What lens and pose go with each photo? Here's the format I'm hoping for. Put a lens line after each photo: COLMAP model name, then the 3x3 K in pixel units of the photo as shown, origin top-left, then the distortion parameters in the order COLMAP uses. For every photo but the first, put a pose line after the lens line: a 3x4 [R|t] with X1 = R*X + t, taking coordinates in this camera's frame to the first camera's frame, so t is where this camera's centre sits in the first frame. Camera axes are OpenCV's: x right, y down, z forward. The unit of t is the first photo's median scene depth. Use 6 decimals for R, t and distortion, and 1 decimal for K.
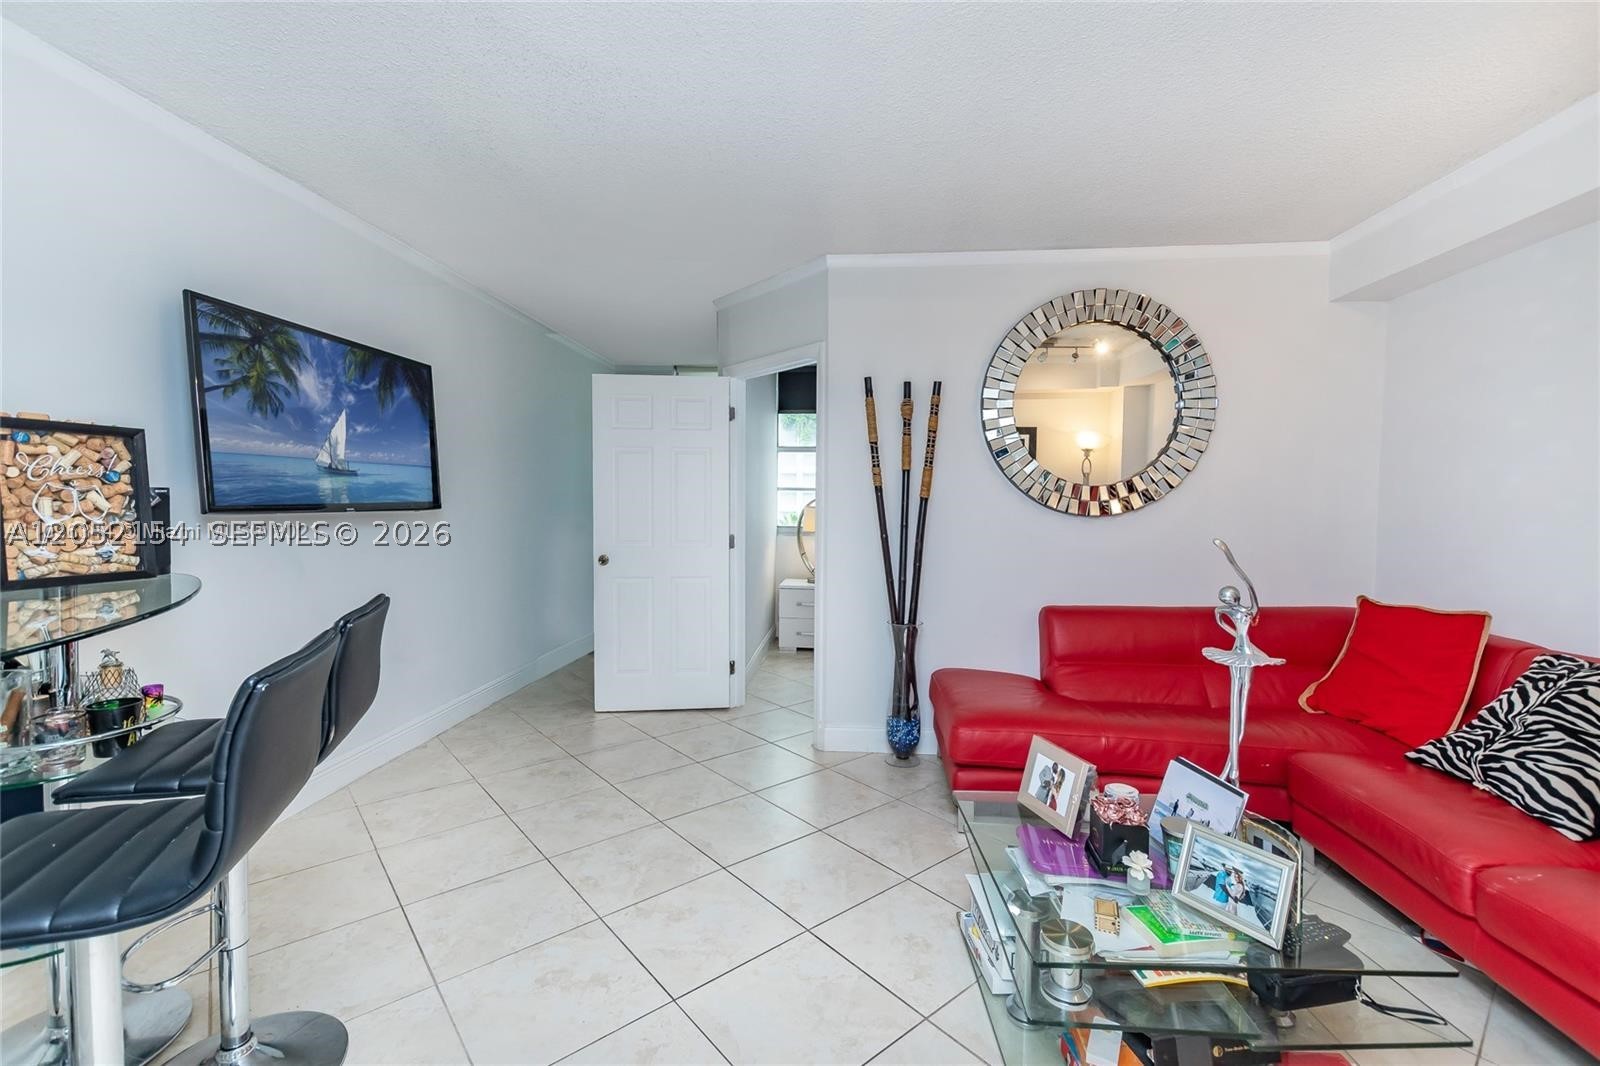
lens RADIAL K [[702.8, 0, 800.0], [0, 702.8, 533.0], [0, 0, 1]] dist [-0.000101, -0.000230]
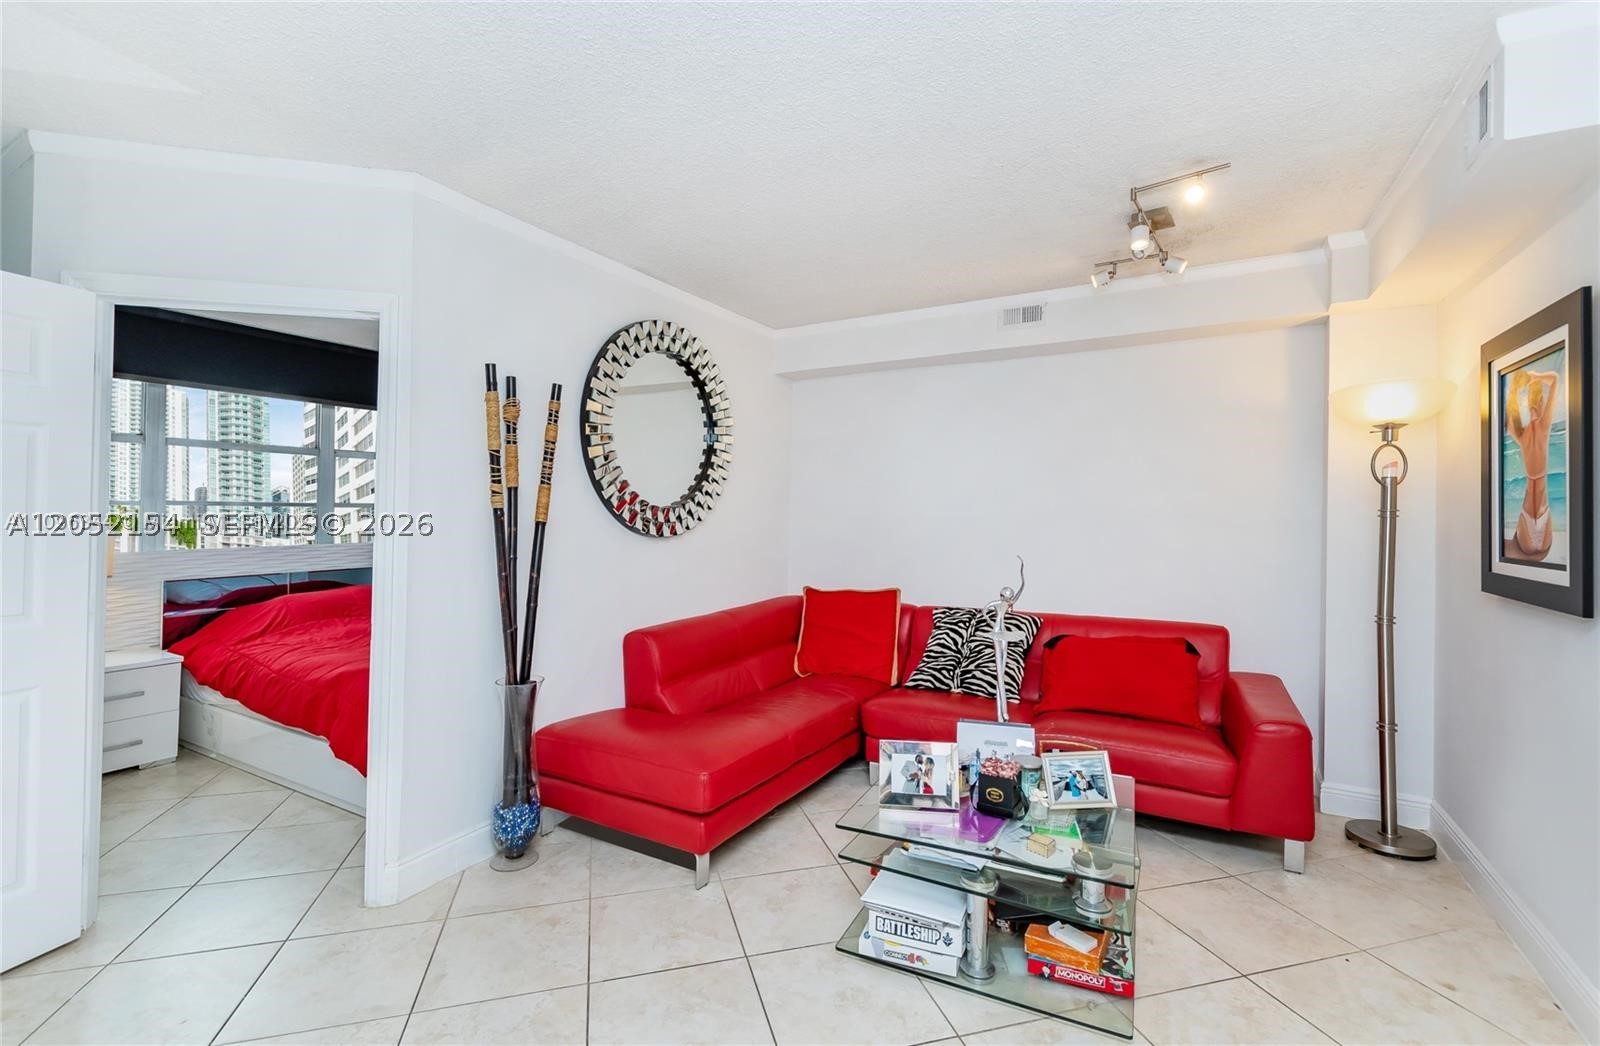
lens RADIAL K [[686.9, 0, 800.0], [0, 686.9, 523.0], [0, 0, 1]] dist [0.000858, -0.000173]
pose [[0.415740, -0.017801, 0.909309, -0.607528], [0.041967, 0.999119, 0.000371, -0.053000], [-0.908515, 0.038007, 0.416121, 0.564142]]
